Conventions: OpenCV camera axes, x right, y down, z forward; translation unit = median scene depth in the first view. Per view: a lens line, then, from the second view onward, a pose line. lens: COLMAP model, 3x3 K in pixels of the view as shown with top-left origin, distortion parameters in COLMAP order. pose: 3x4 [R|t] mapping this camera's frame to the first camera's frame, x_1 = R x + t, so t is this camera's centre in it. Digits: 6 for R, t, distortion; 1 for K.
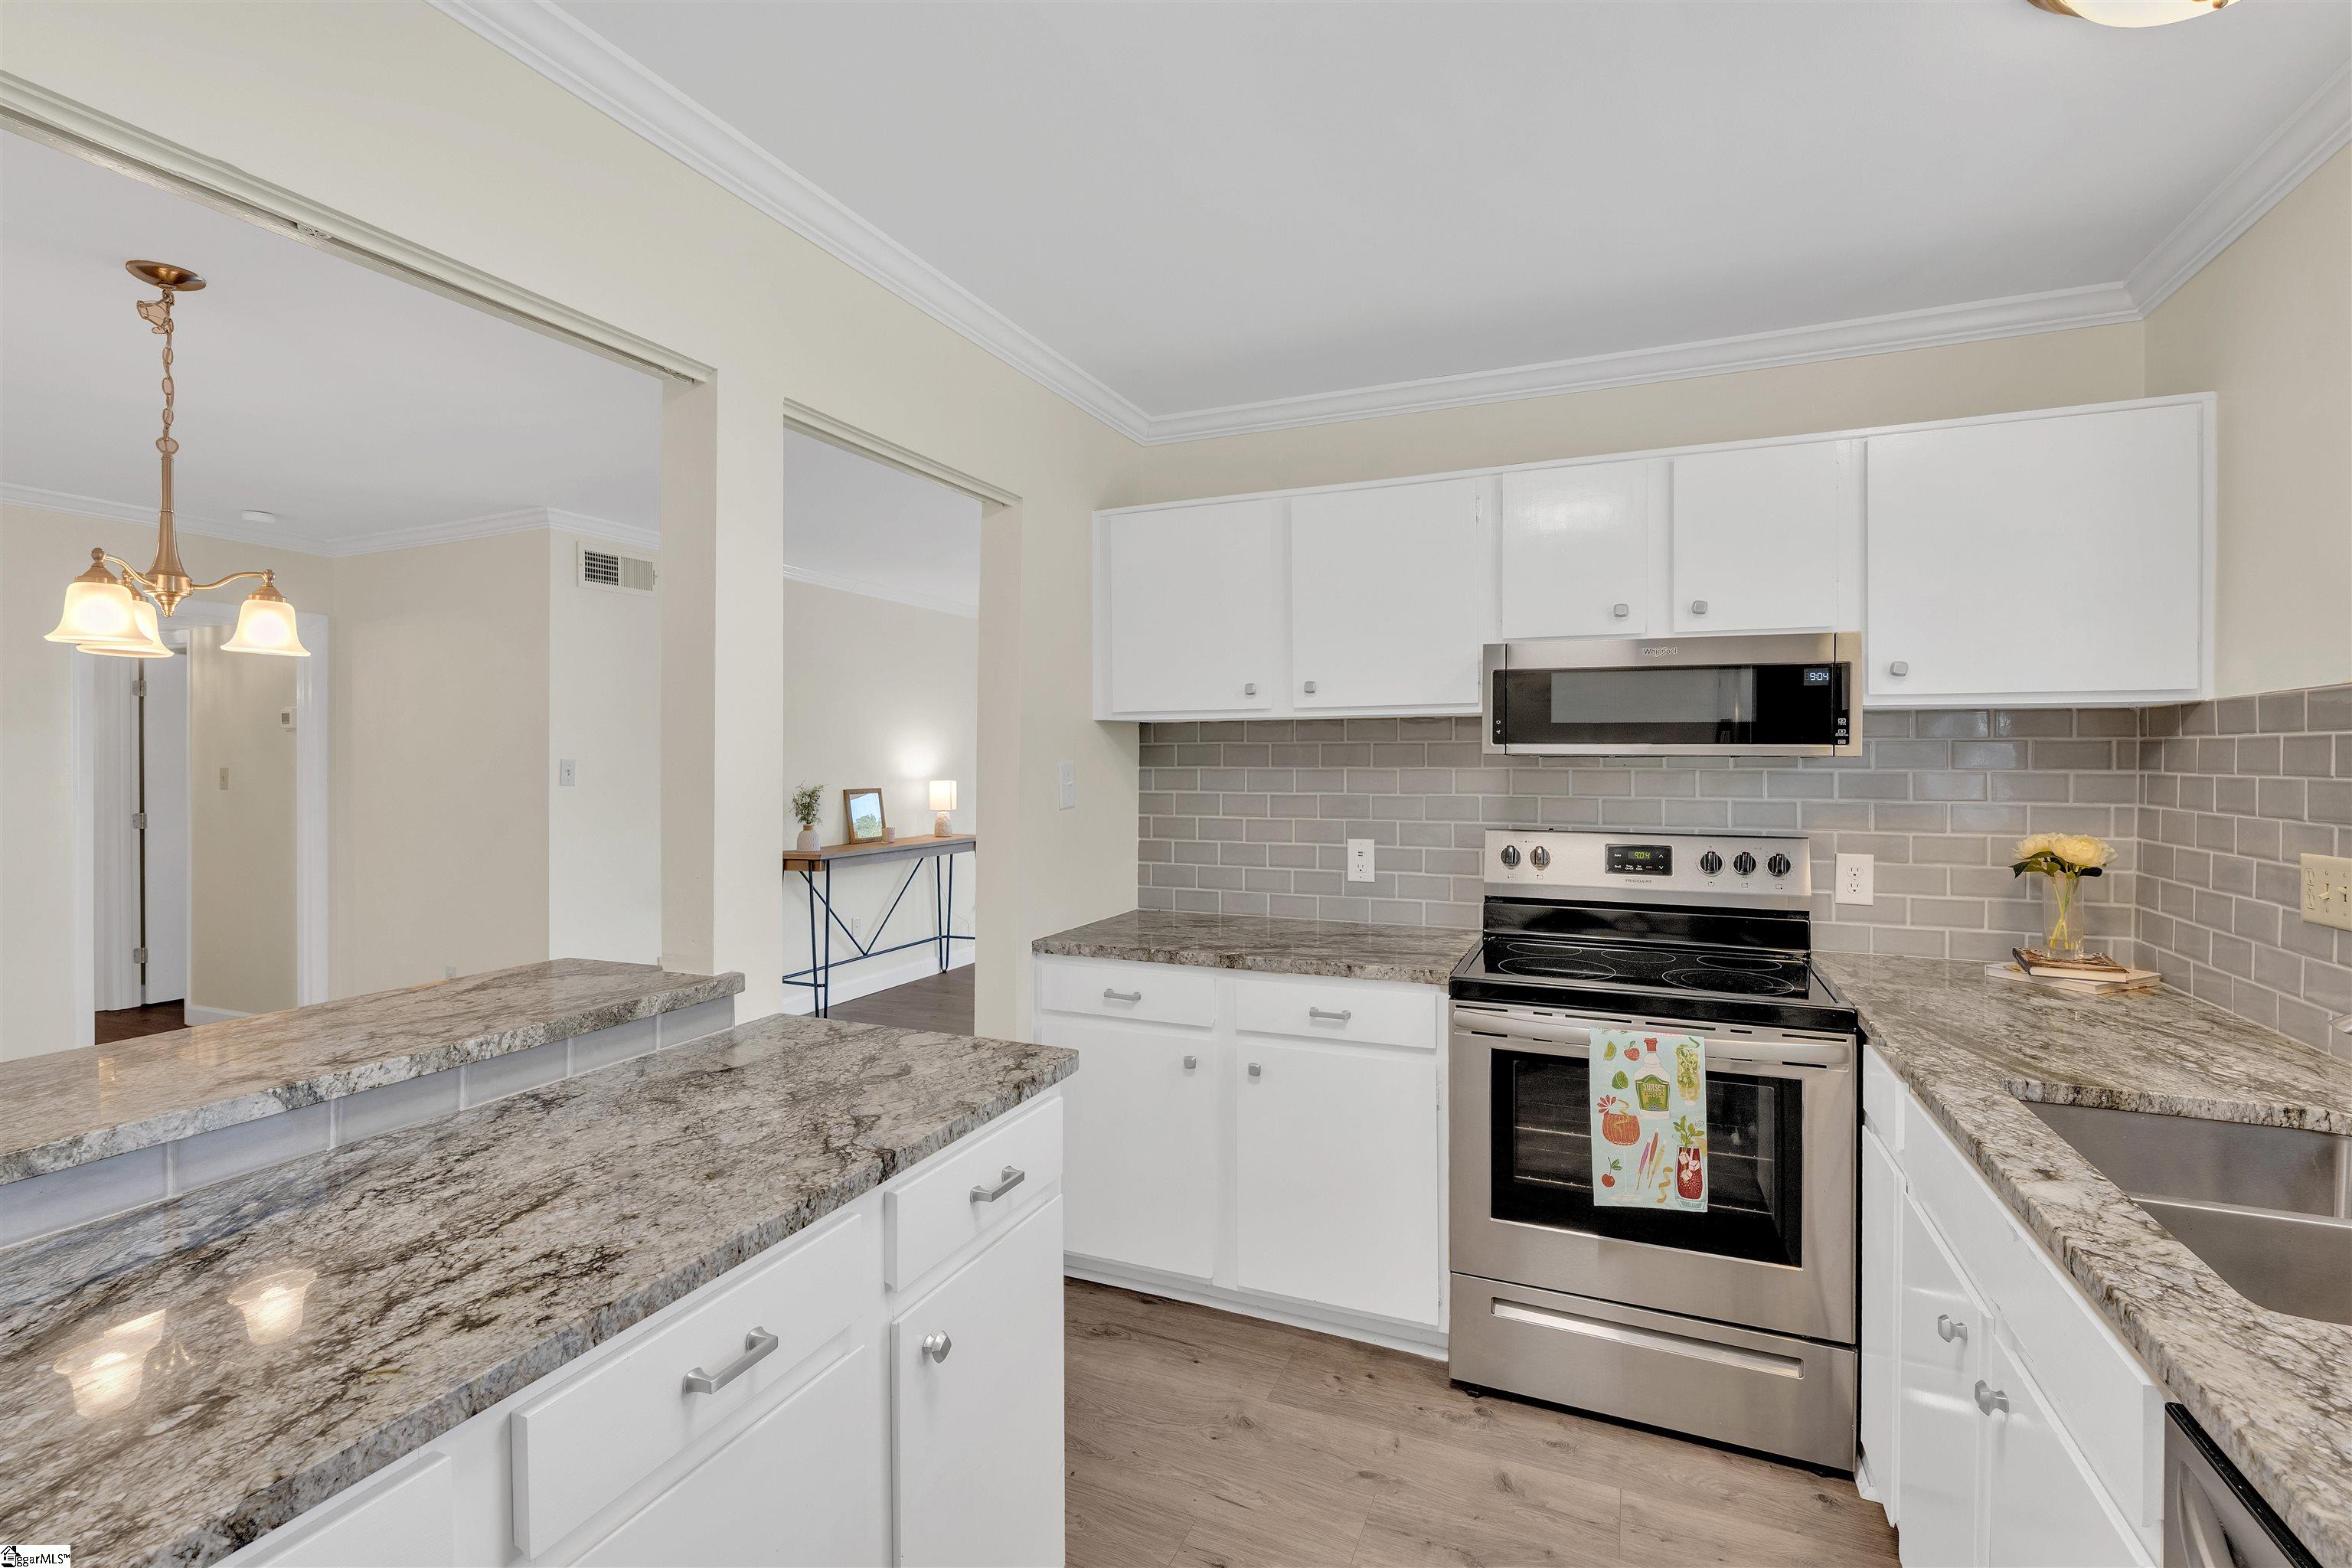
lens RADIAL K [[1043.8, 0, 1219.7], [0, 1043.8, 754.2], [0, 0, 1]] dist [-0.002660, -0.000637]
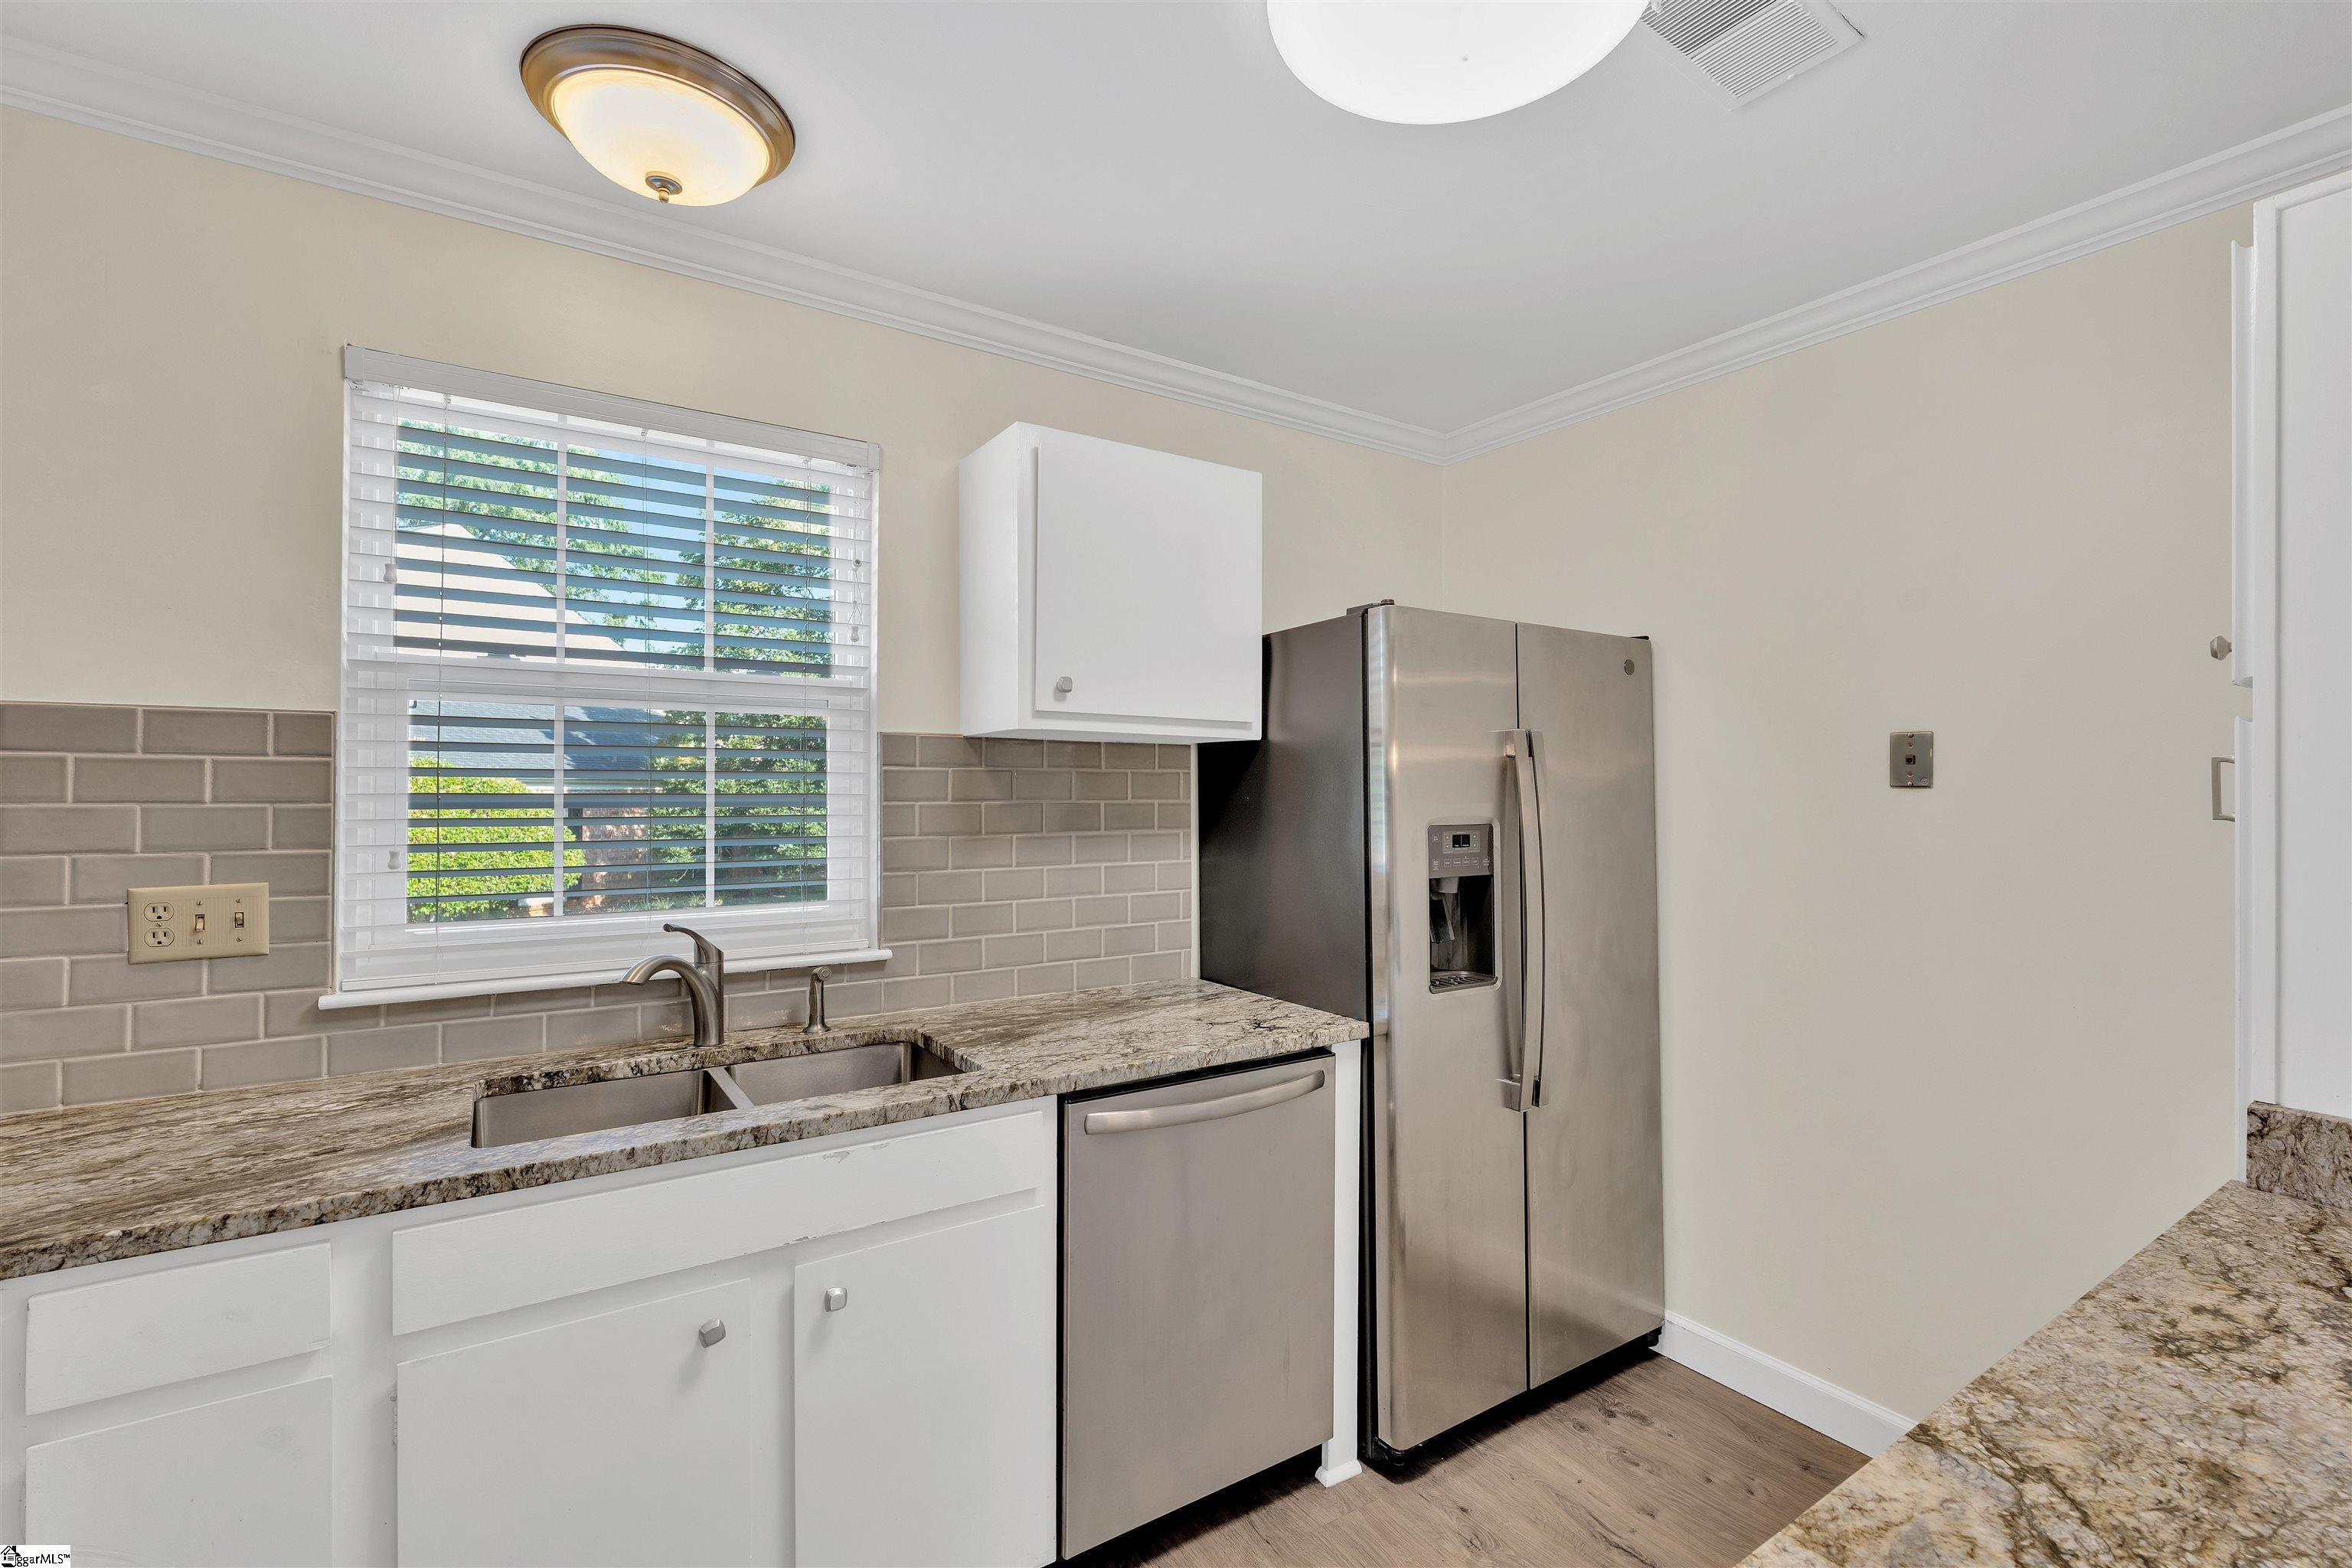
lens RADIAL K [[1043.8, 0, 1197.4], [0, 1043.8, 801.8], [0, 0, 1]] dist [-0.002660, -0.000637]
pose [[-0.829021, -0.008795, 0.559149, -0.171050], [-0.009862, 0.999951, 0.001107, 0.008594], [-0.559131, -0.004597, -0.829066, 0.969033]]
